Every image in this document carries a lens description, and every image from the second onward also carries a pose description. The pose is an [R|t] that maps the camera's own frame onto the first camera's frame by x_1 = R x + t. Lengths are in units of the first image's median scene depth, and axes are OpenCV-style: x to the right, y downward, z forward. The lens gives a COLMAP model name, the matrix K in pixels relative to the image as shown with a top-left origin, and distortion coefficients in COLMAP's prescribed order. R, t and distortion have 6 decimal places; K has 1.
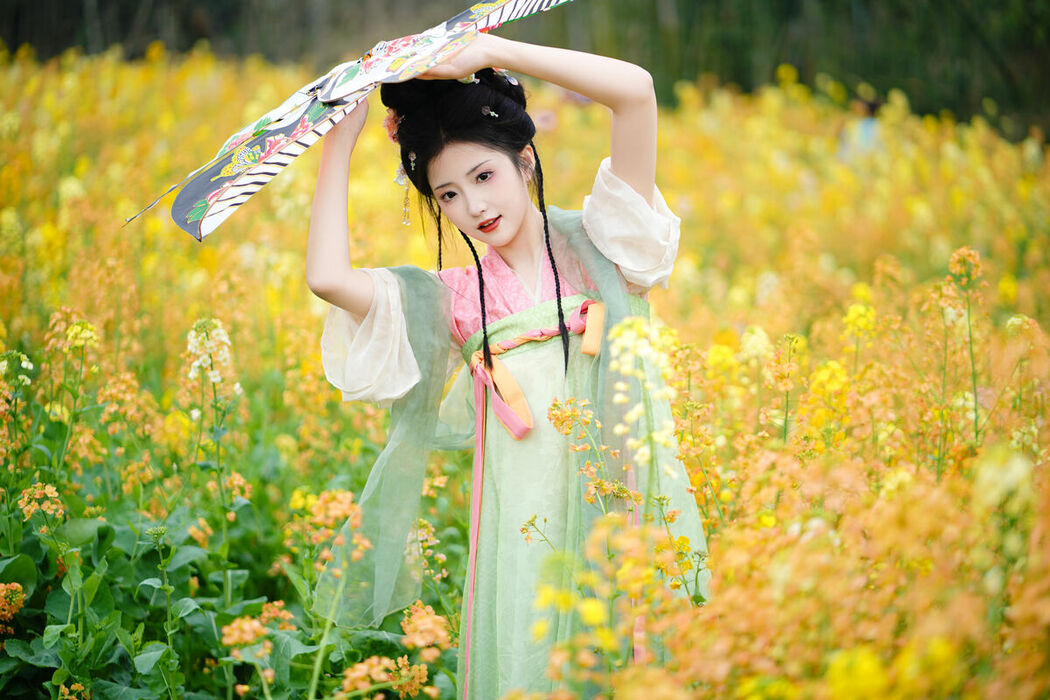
lens RADIAL K [[2490.3, 0, 525.1], [0, 2490.3, 343.6], [0, 0, 1]] dist [-0.025040, 0.000000]
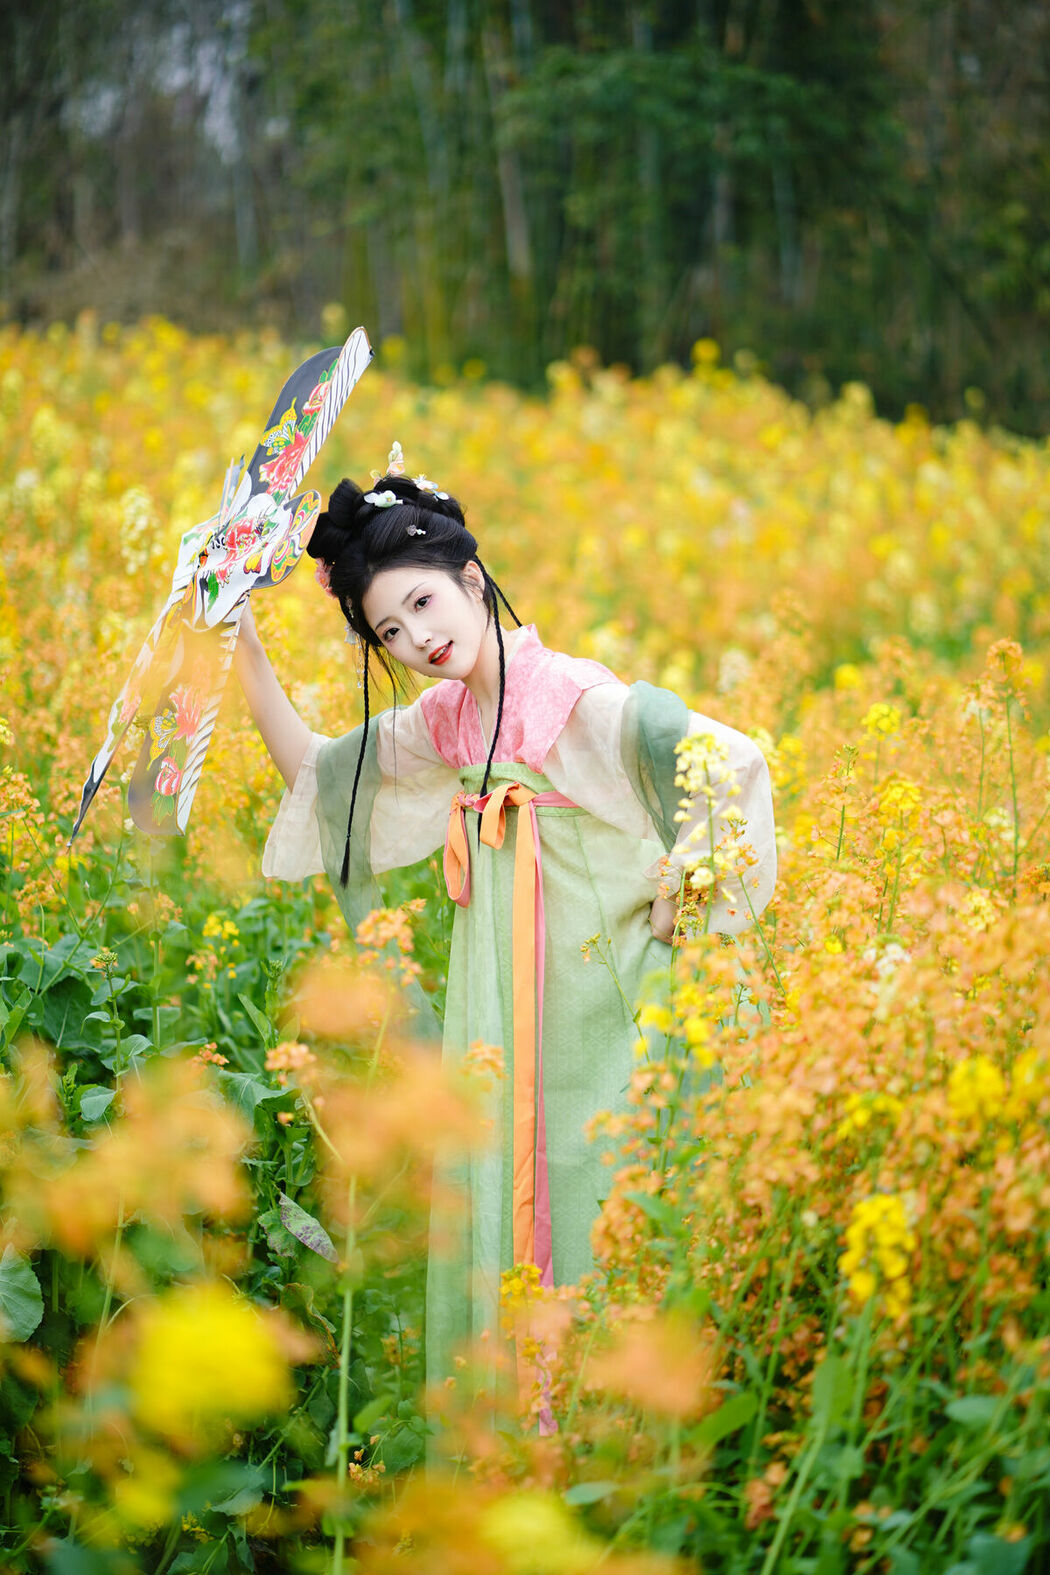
lens RADIAL K [[3735.4, 0, 514.5], [0, 3735.4, 802.6], [0, 0, 1]] dist [-0.025040, 0.000000]
pose [[0.997424, 0.012779, 0.070584, -0.079071], [-0.014409, 0.999640, 0.022632, -0.008776], [-0.070269, -0.023591, 0.997249, -0.256425]]
